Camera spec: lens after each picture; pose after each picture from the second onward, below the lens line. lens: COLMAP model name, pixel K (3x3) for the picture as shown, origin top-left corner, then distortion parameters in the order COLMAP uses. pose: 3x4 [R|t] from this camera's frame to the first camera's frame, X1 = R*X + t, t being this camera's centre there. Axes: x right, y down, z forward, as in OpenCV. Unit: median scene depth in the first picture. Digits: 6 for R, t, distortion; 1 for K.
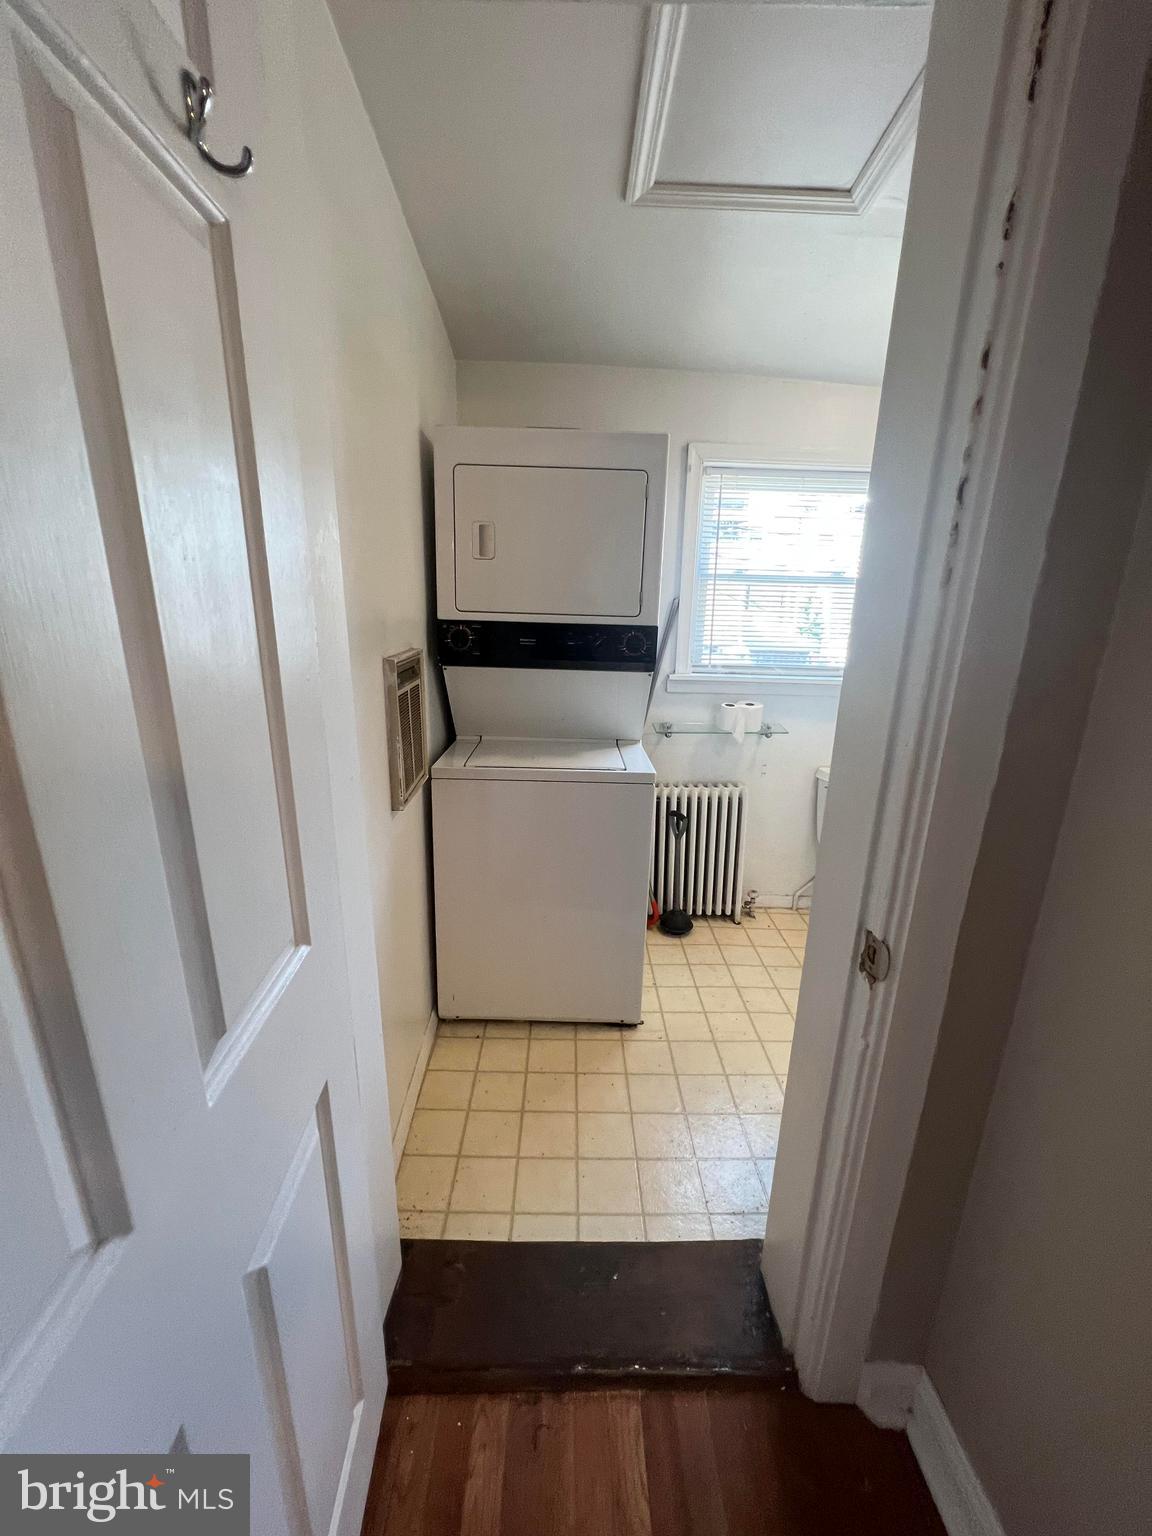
lens RADIAL K [[616.4, 0, 572.3], [0, 616.4, 769.0], [0, 0, 1]] dist [-0.001379, 0.000032]
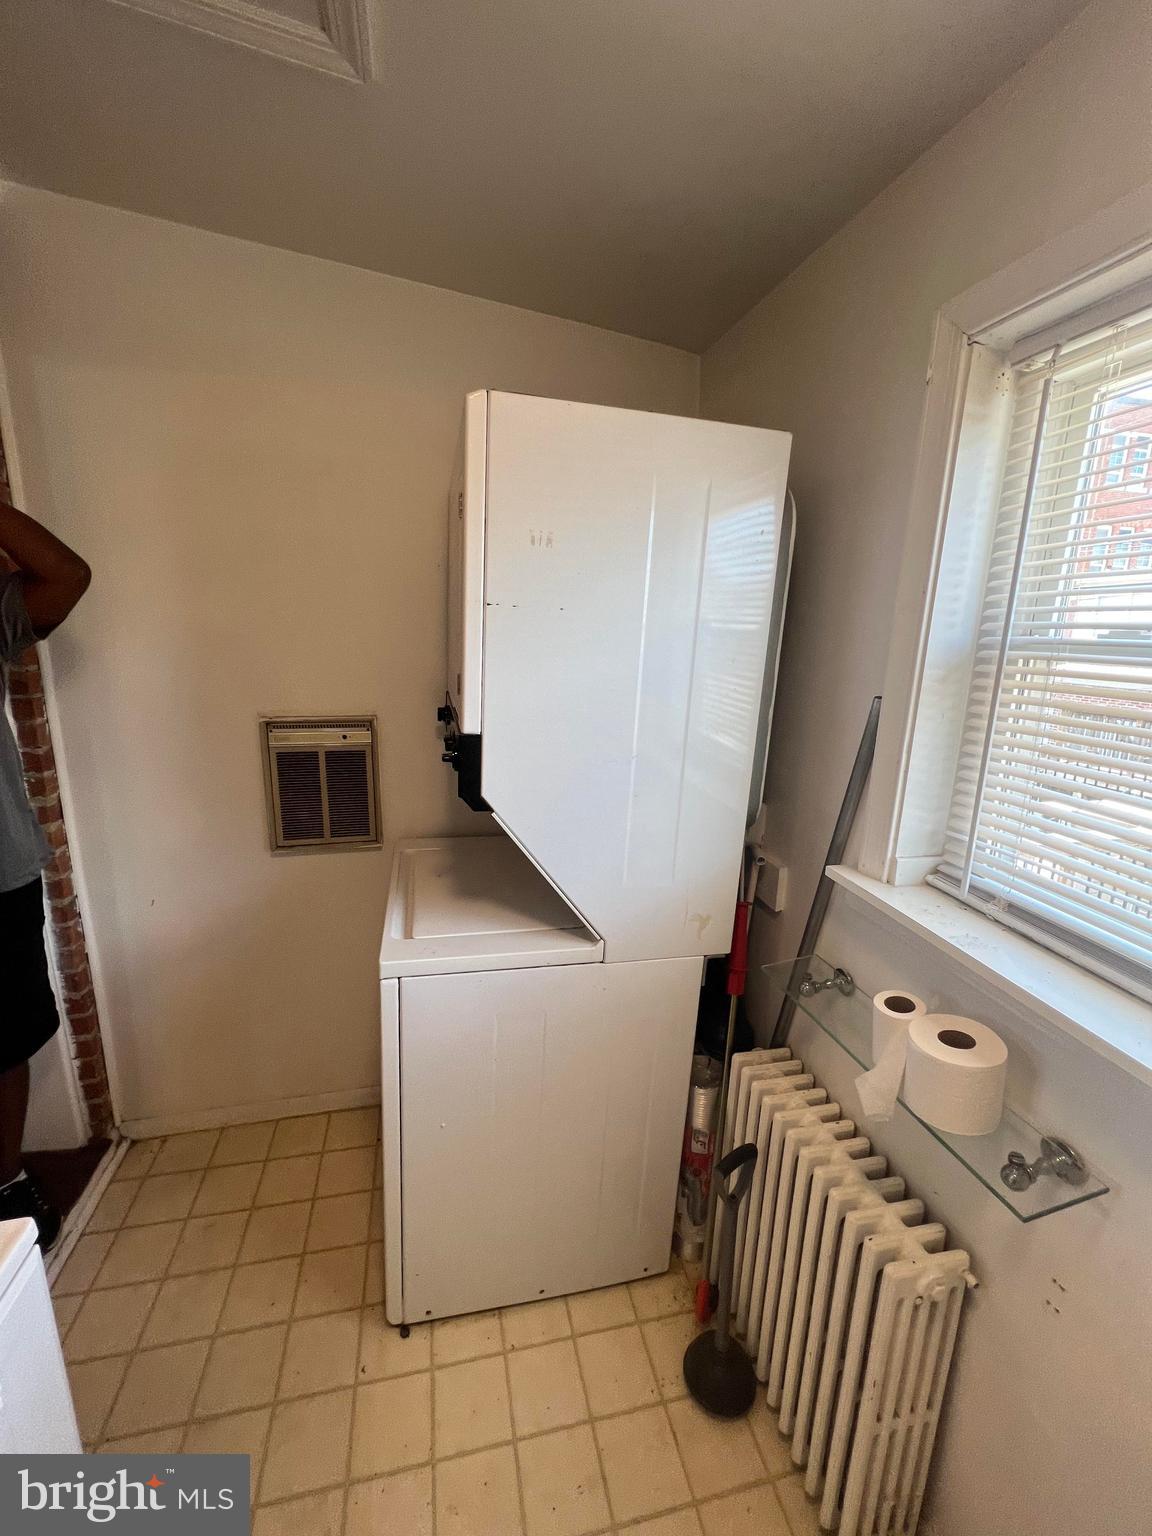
lens RADIAL K [[616.4, 0, 573.8], [0, 616.4, 768.2], [0, 0, 1]] dist [-0.001379, 0.000032]
pose [[0.220946, 0.211099, -0.952166, 0.493134], [-0.279286, 0.949103, 0.145613, -0.218331], [0.934442, 0.233754, 0.268657, 0.670556]]
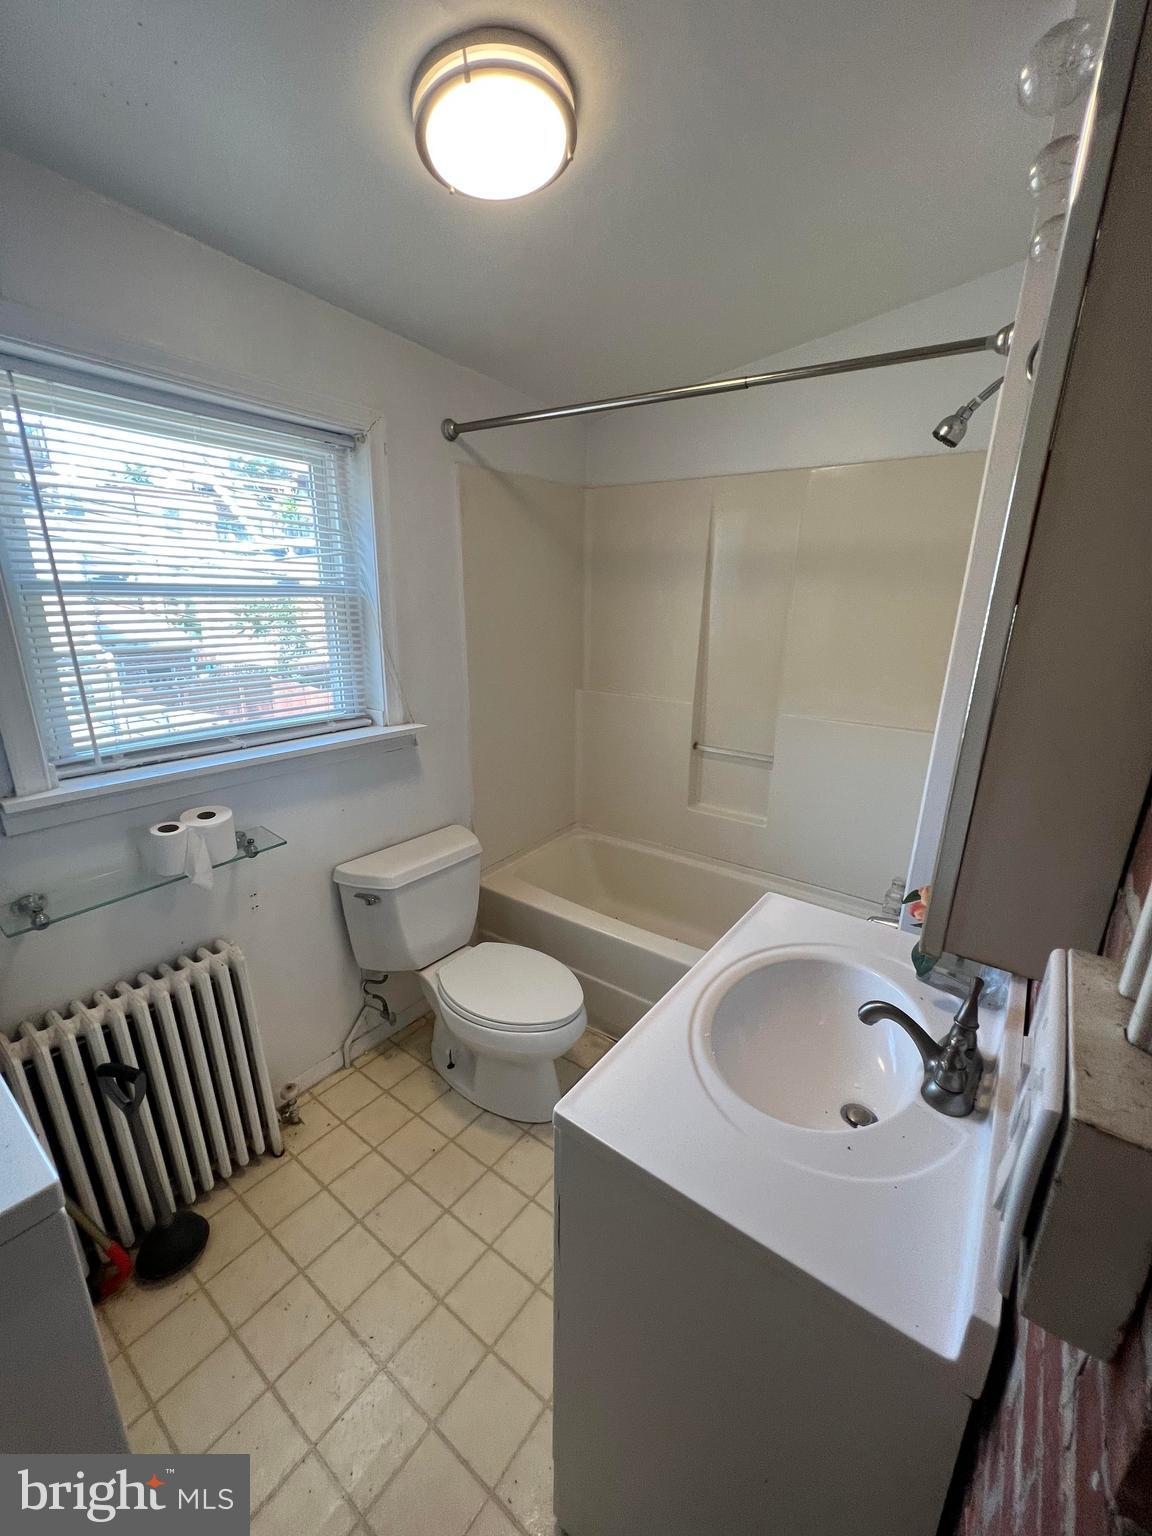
lens RADIAL K [[616.4, 0, 572.4], [0, 616.4, 775.8], [0, 0, 1]] dist [-0.001379, 0.000032]
pose [[0.611112, -0.234009, 0.756163, 0.072979], [0.214224, 0.968545, 0.126604, -0.133629], [-0.762004, 0.084619, 0.642020, 0.366797]]
